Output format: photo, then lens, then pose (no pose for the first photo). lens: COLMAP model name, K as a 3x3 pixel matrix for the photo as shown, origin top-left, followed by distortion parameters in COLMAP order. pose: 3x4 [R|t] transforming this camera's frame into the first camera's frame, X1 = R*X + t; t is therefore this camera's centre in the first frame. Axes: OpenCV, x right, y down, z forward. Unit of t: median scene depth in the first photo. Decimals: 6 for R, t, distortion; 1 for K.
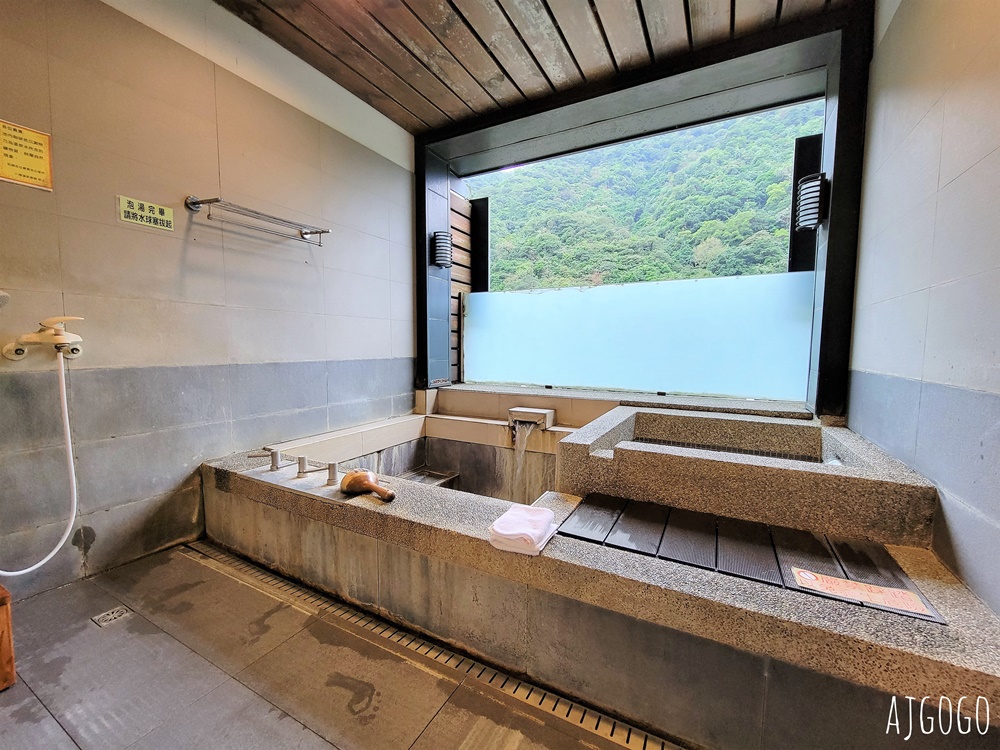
lens RADIAL K [[409.7, 0, 501.9], [0, 409.7, 378.0], [0, 0, 1]] dist [0.000378, -0.000224]
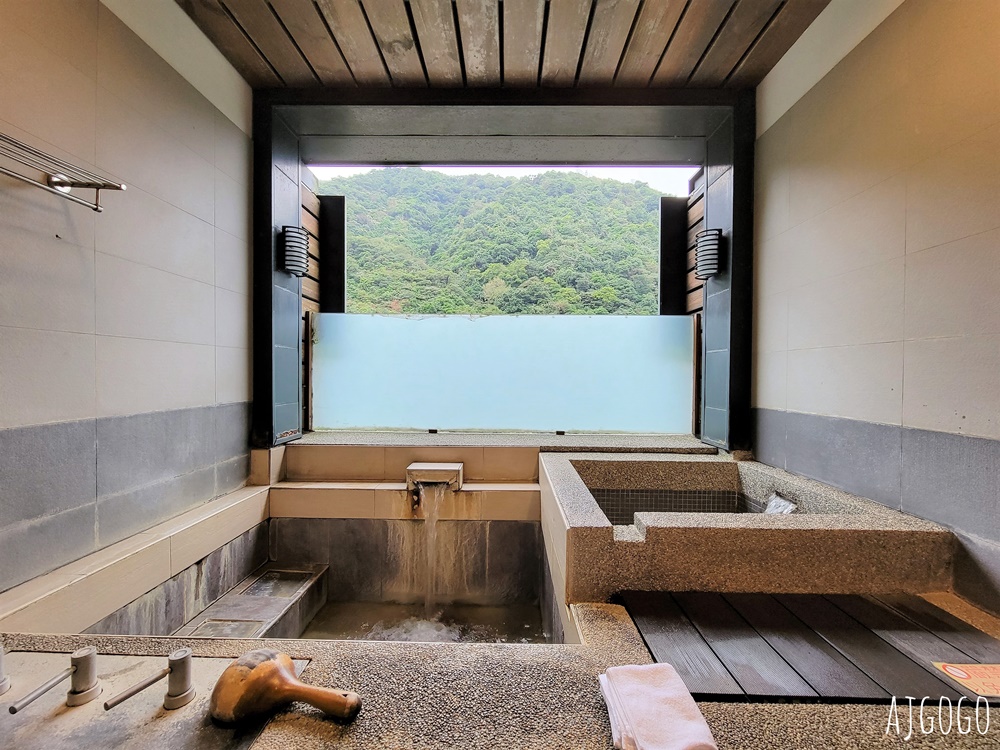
lens RADIAL K [[409.7, 0, 501.9], [0, 409.7, 378.0], [0, 0, 1]] dist [0.000378, -0.000224]
pose [[0.886403, -0.003916, 0.462897, -0.152953], [0.033841, 0.997837, -0.056359, -0.035843], [-0.461675, 0.065622, 0.884619, 0.199166]]
